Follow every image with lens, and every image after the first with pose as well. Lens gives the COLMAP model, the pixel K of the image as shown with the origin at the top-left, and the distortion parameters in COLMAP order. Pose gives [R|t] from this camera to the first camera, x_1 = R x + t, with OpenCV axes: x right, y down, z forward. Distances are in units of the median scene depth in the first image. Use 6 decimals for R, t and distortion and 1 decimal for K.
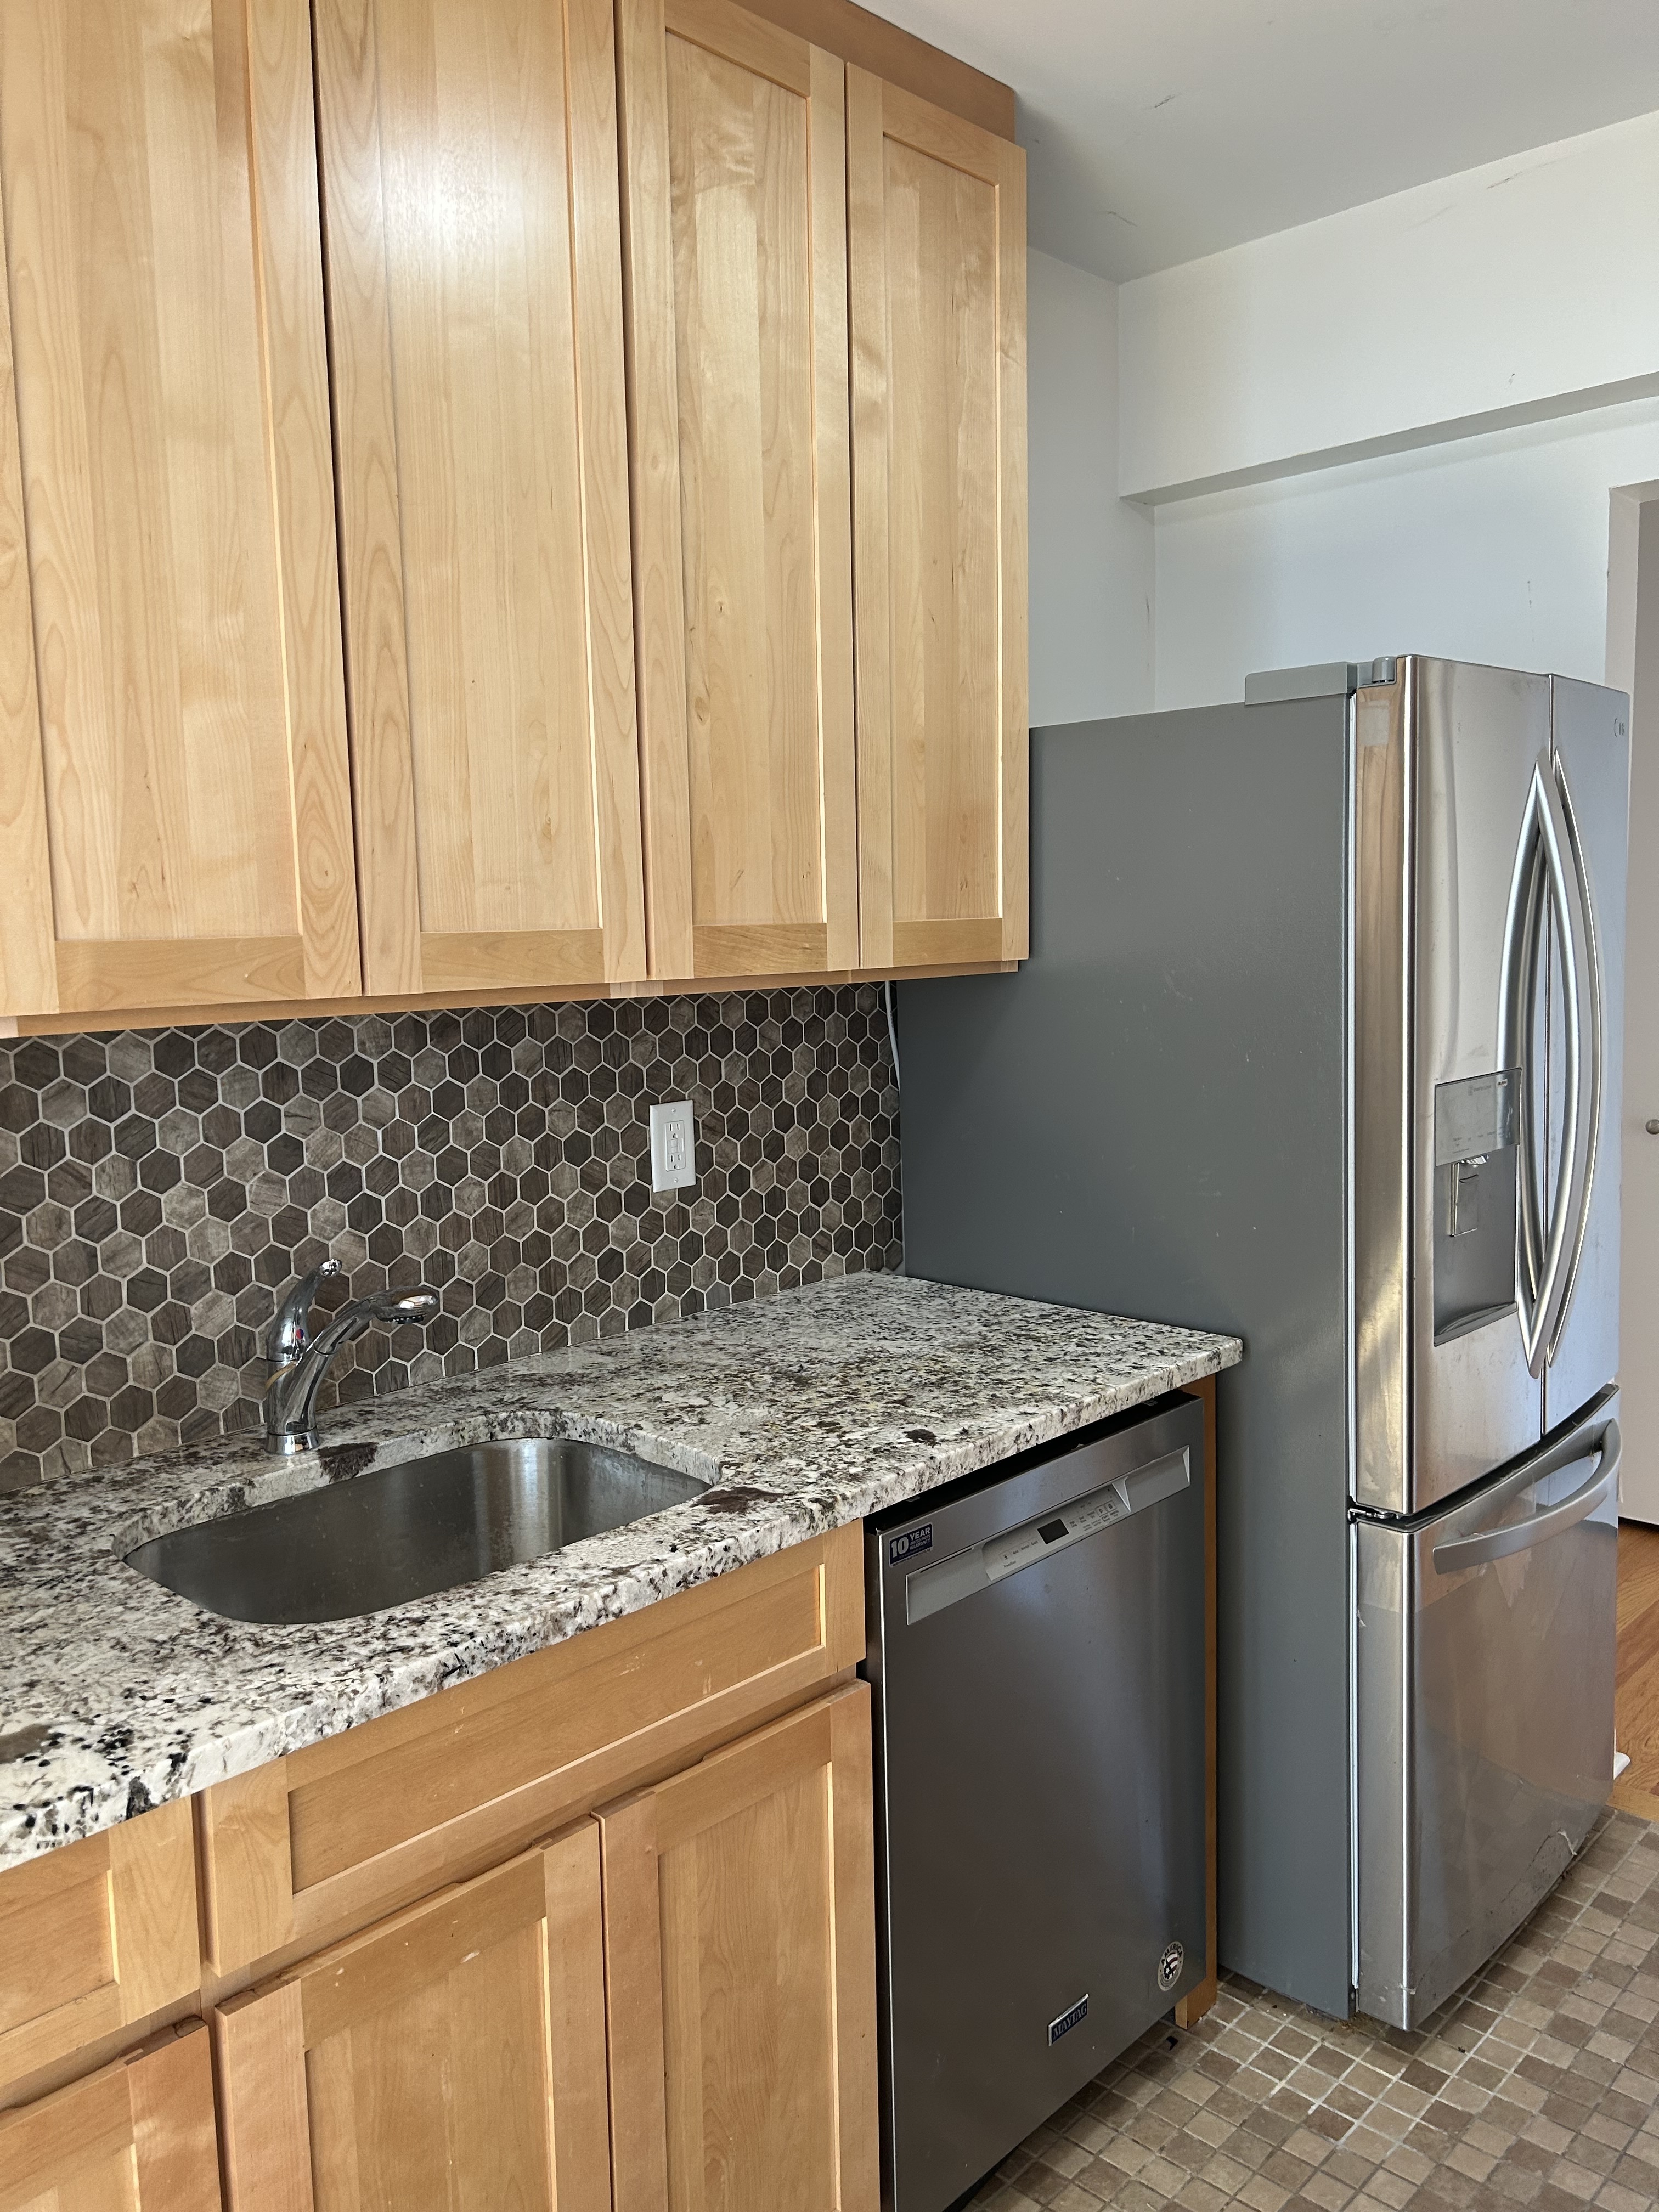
lens RADIAL K [[1677.5, 0, 829.5], [0, 1677.5, 1106.0], [0, 0, 1]] dist [0.088855, -0.102688]
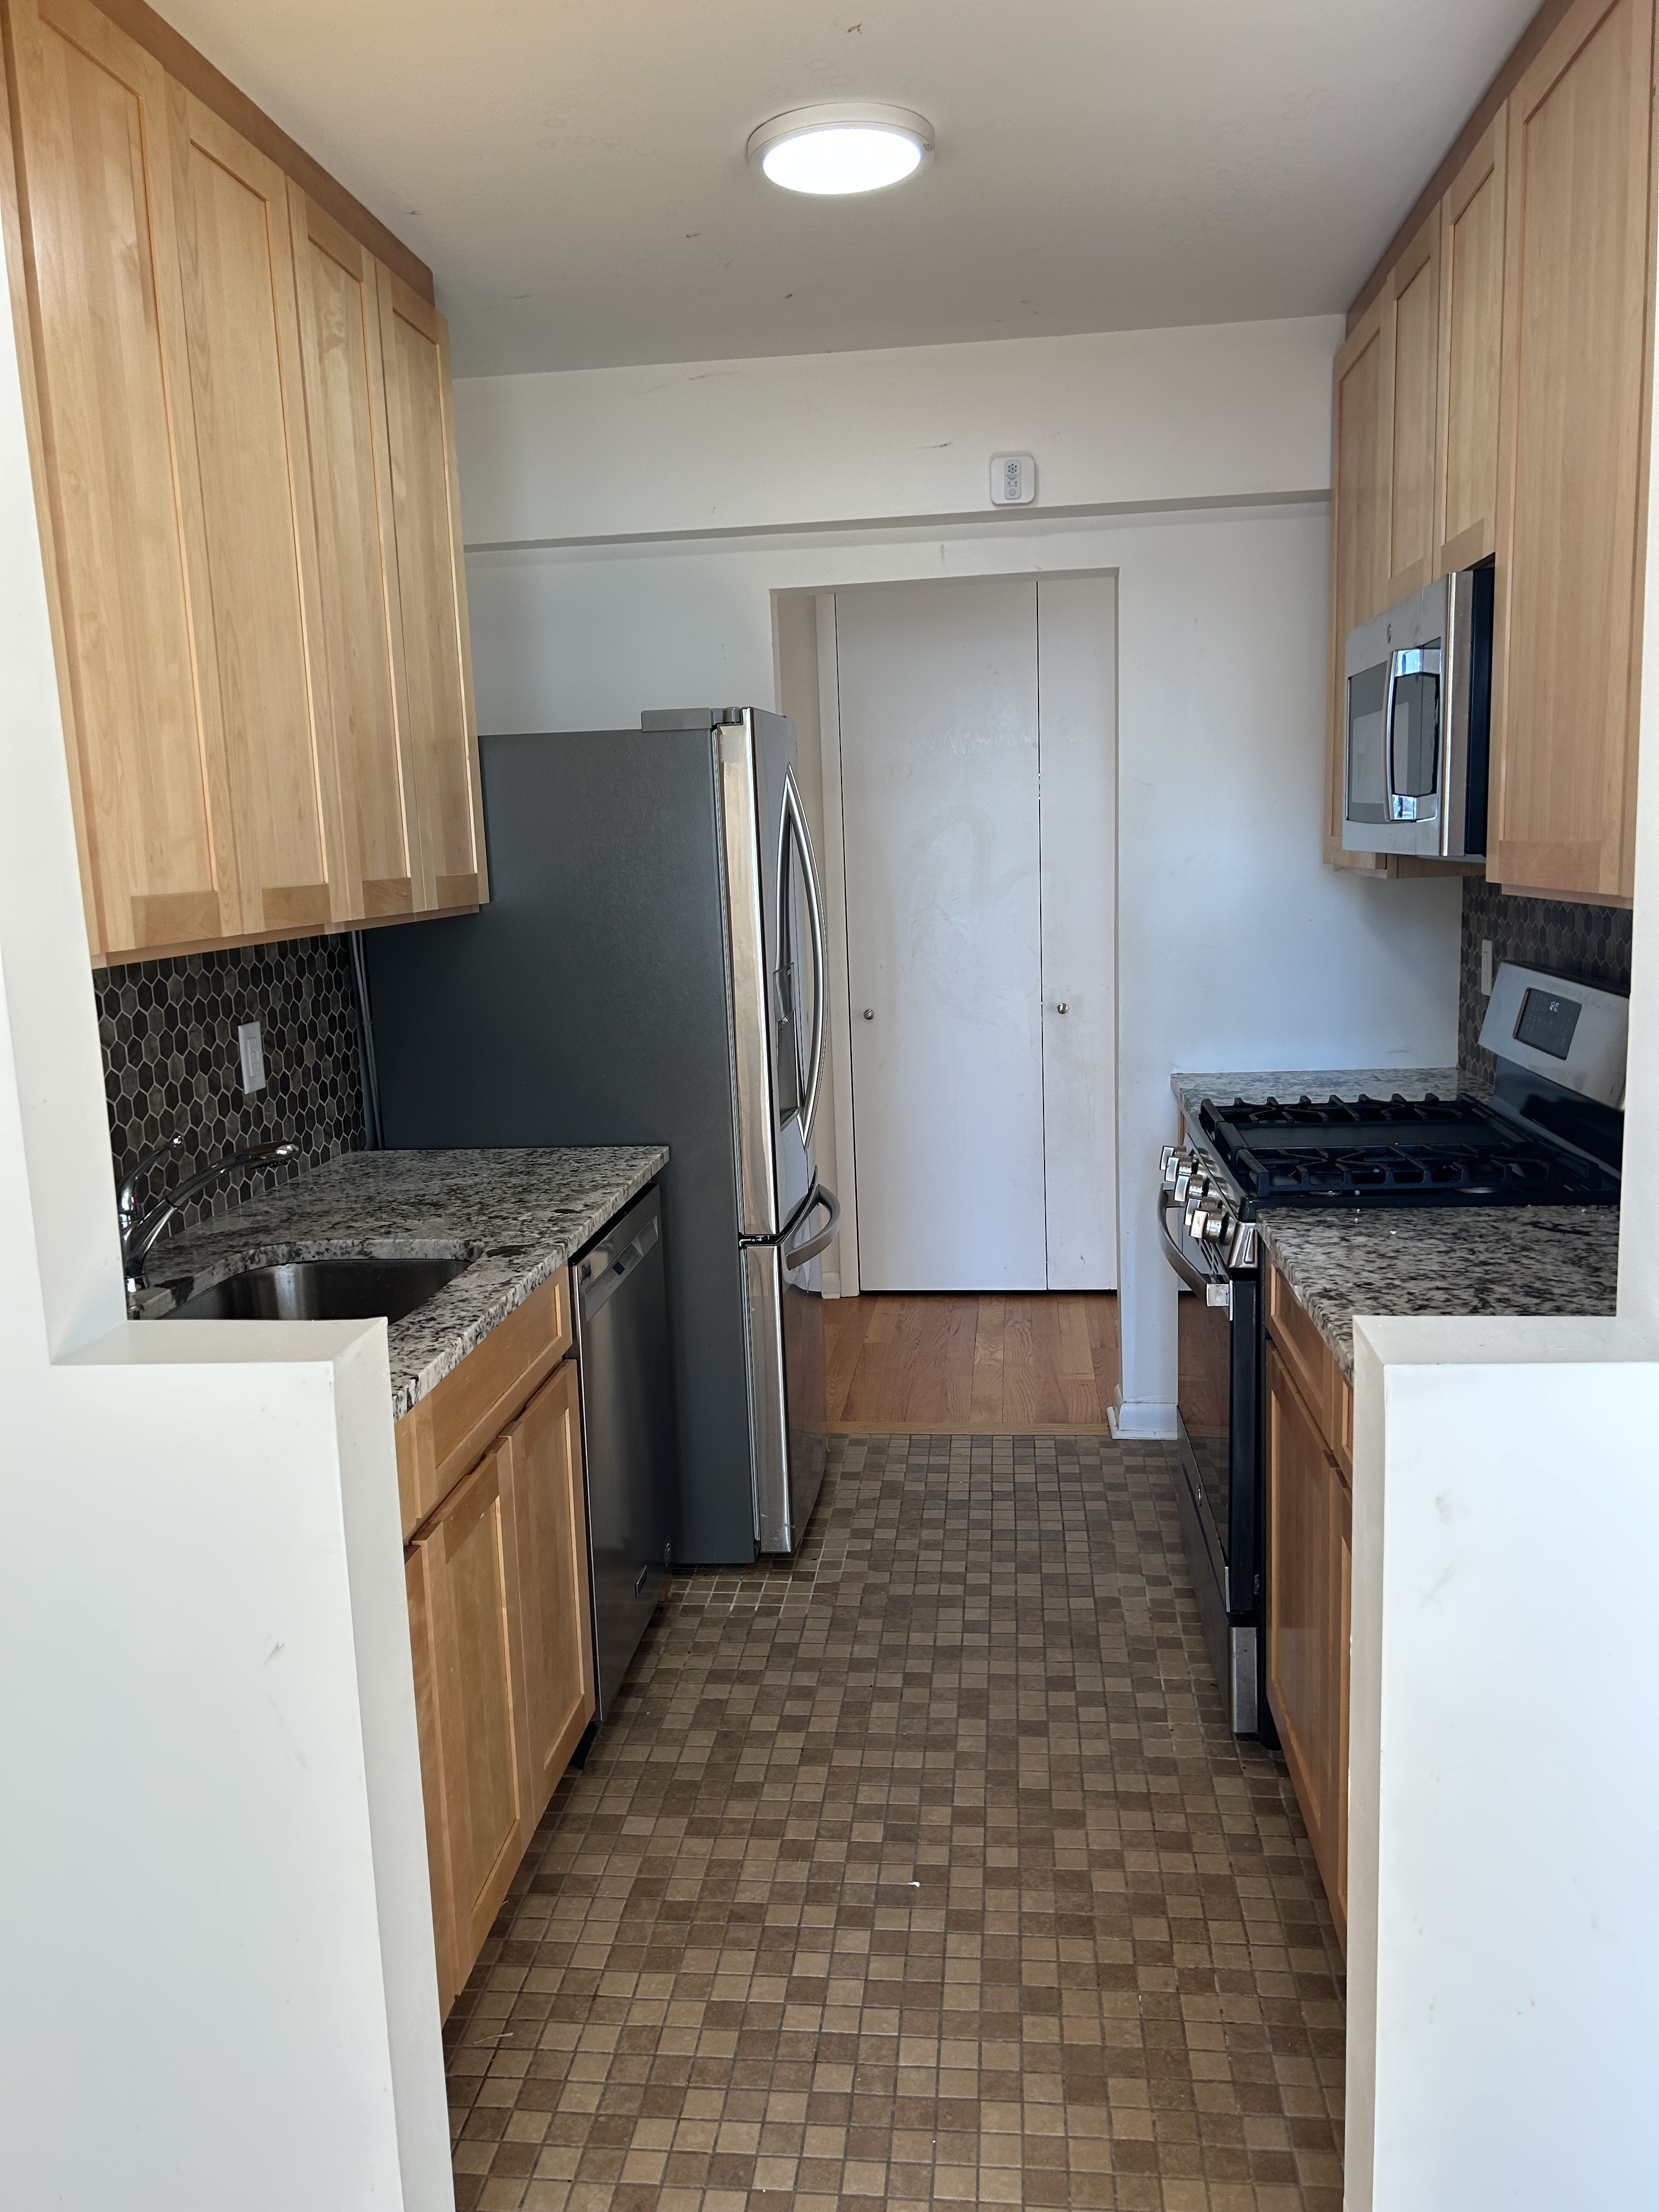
lens RADIAL K [[1702.2, 0, 825.3], [0, 1702.2, 1143.9], [0, 0, 1]] dist [0.137809, -0.152540]
pose [[0.792276, -0.116565, 0.598925, -0.596224], [0.091303, 0.993179, 0.072519, 0.037200], [-0.603293, -0.002772, 0.797515, -0.341601]]
